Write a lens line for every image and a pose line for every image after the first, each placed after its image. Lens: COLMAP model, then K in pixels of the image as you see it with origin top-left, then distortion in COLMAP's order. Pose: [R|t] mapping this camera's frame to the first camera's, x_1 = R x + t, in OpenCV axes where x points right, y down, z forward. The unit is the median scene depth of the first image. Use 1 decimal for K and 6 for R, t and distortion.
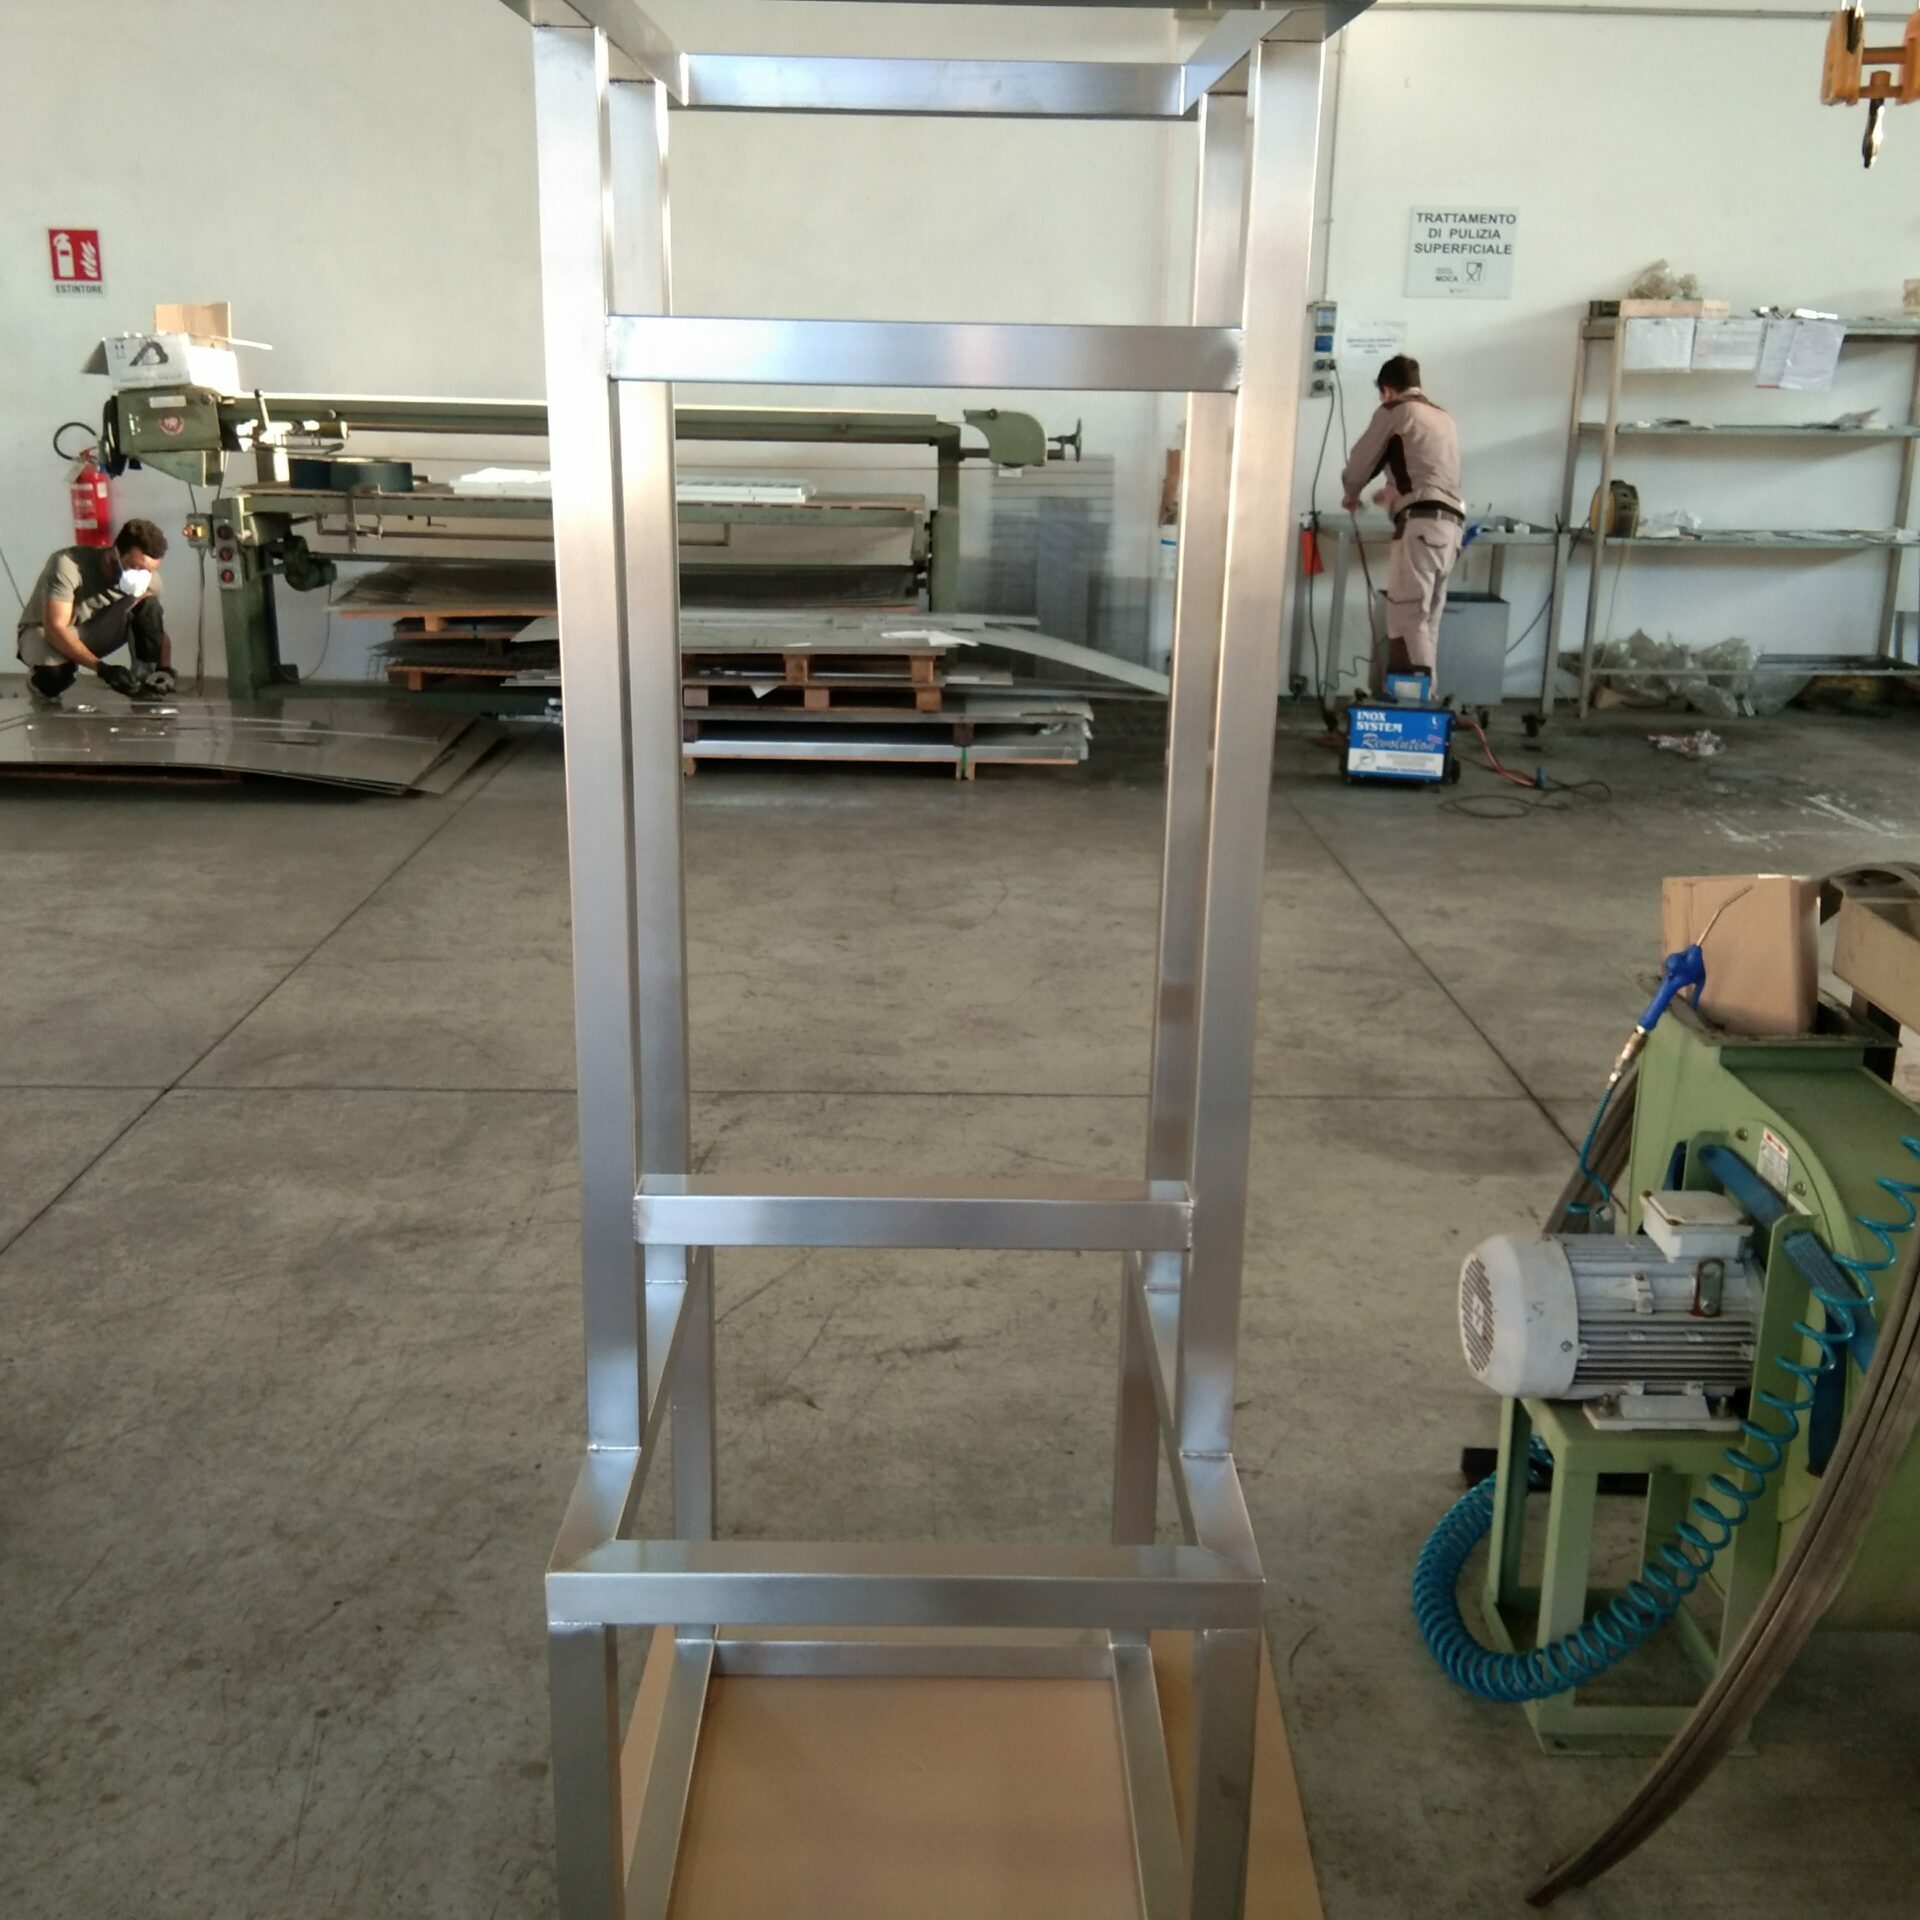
lens RADIAL K [[2033.9, 0, 960.0], [0, 2033.9, 960.0], [0, 0, 1]] dist [0.106218, -0.143512]
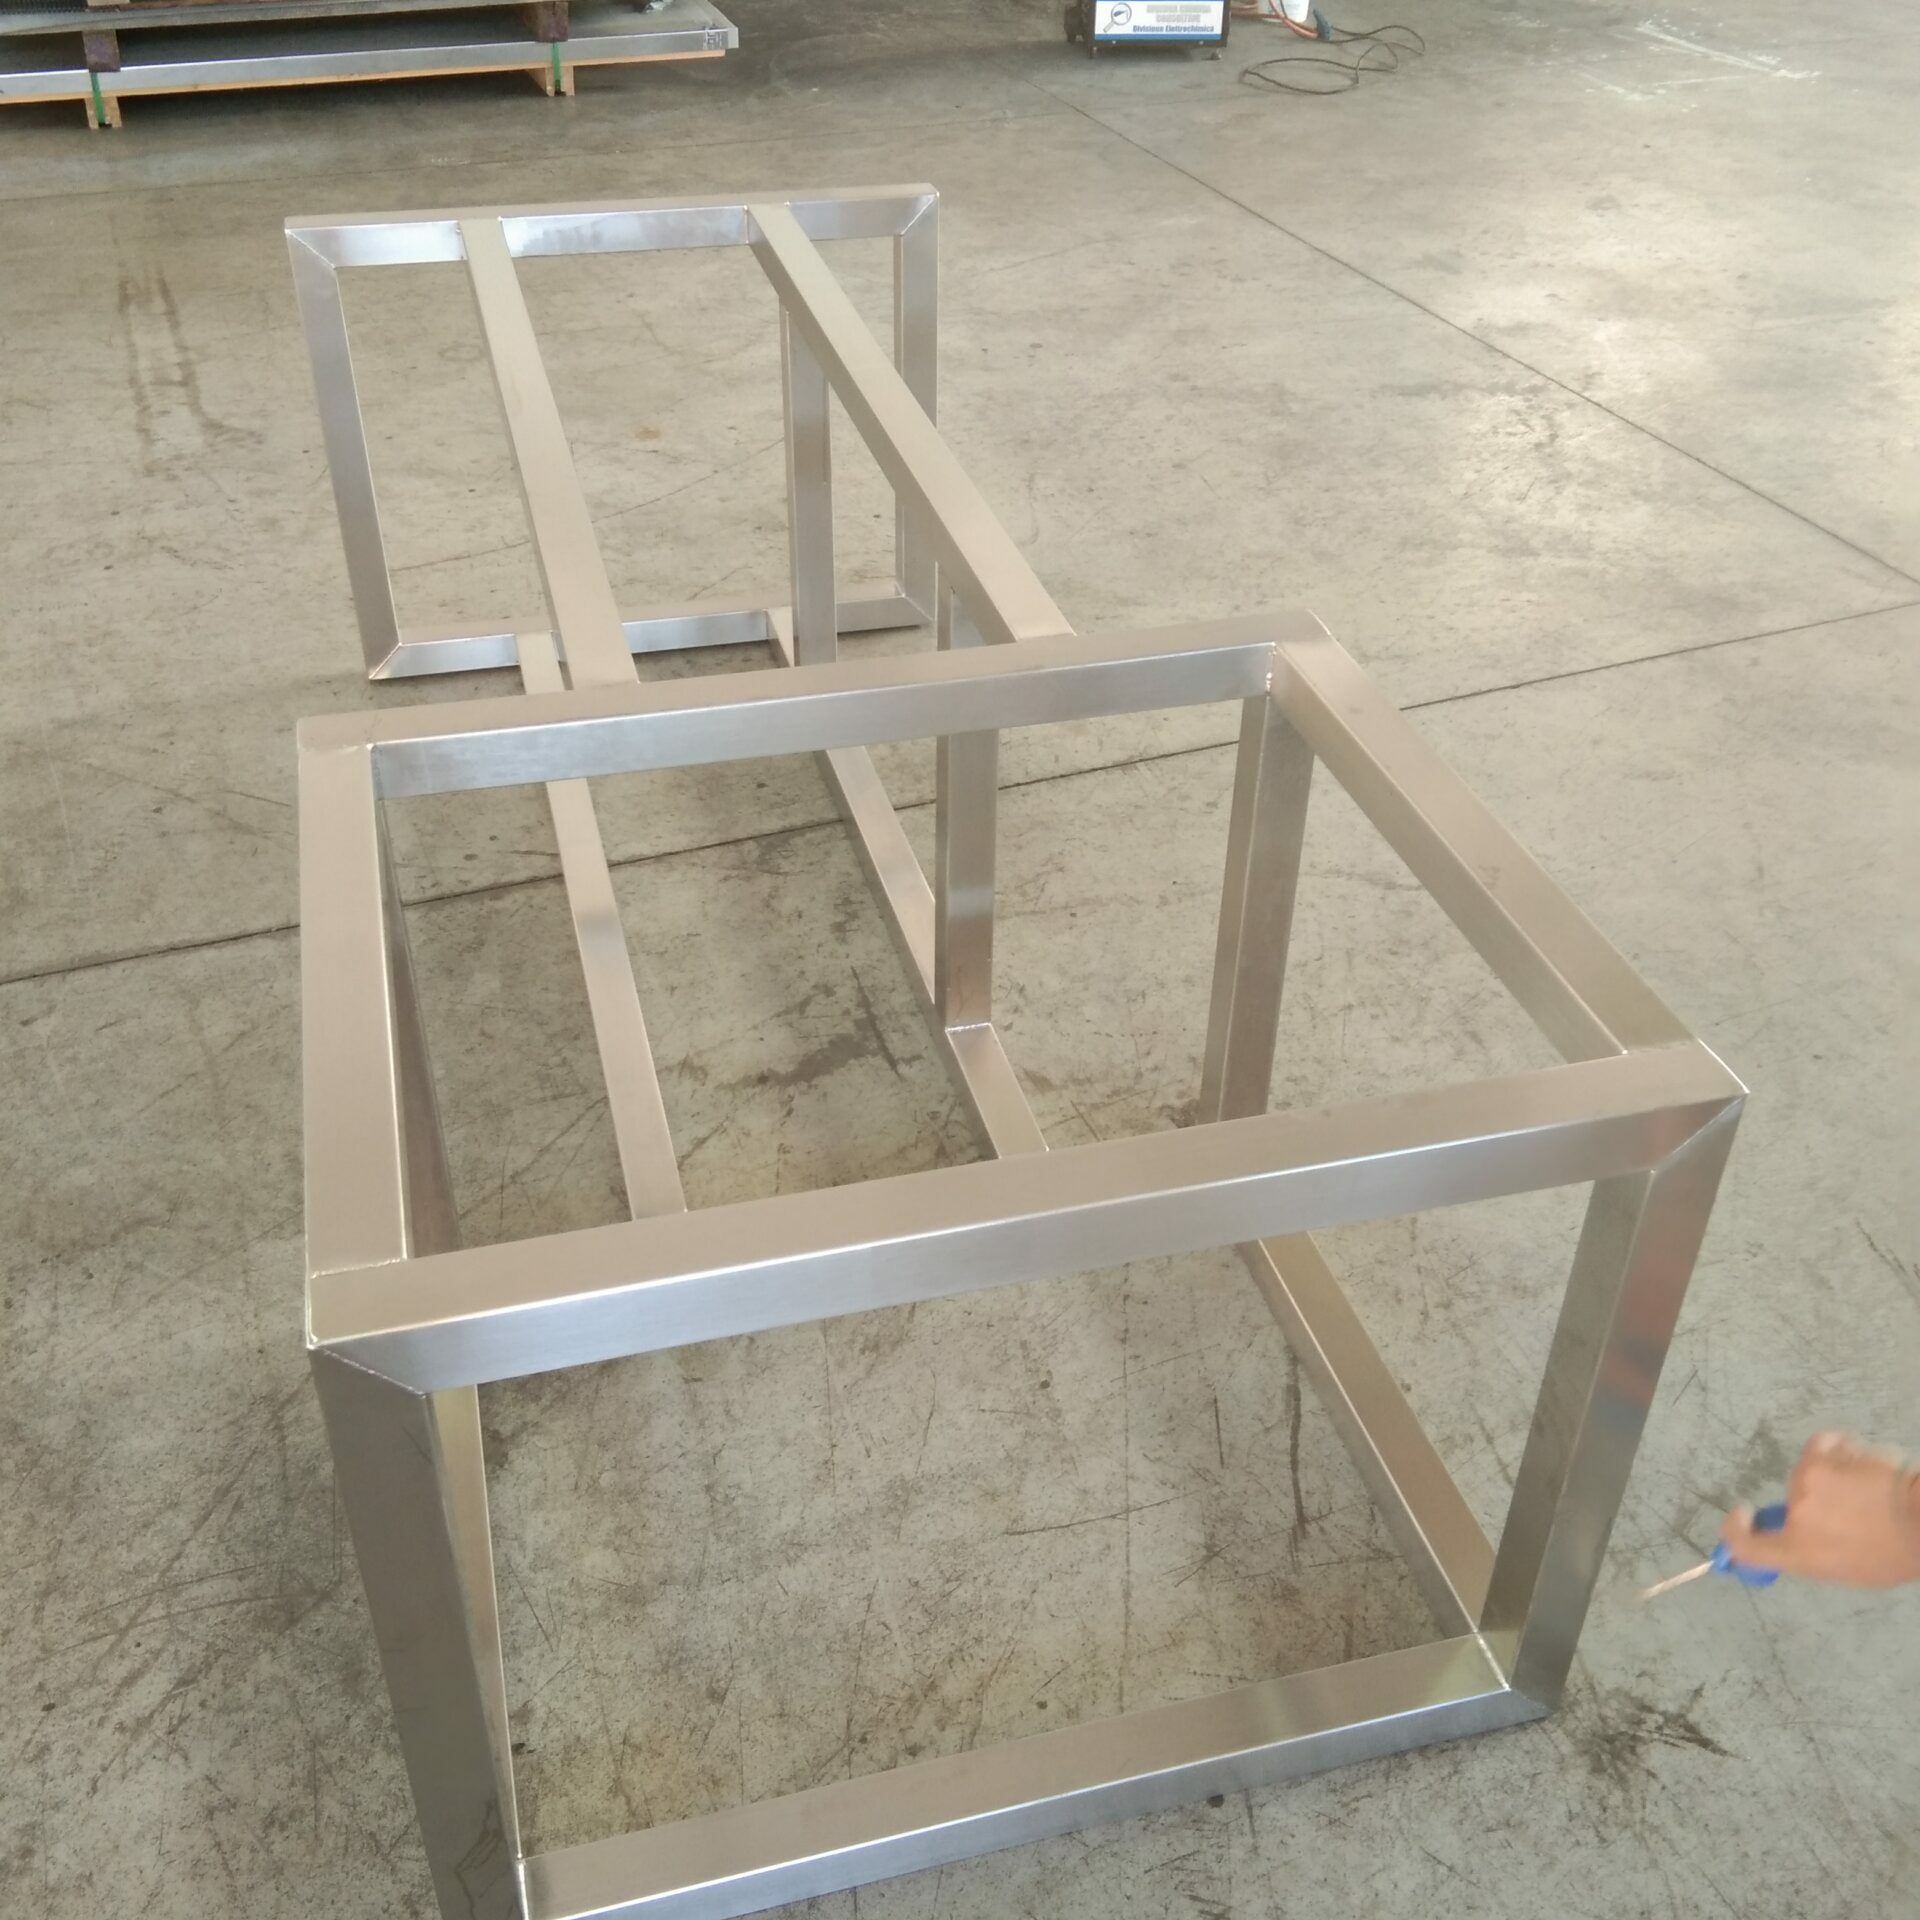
lens RADIAL K [[2033.9, 0, 960.0], [0, 2033.9, 960.0], [0, 0, 1]] dist [0.106218, -0.143512]
pose [[0.932723, -0.211808, 0.291831, -0.204139], [0.101355, 0.930674, 0.351530, -0.078730], [-0.346056, -0.298302, 0.889529, 0.434447]]
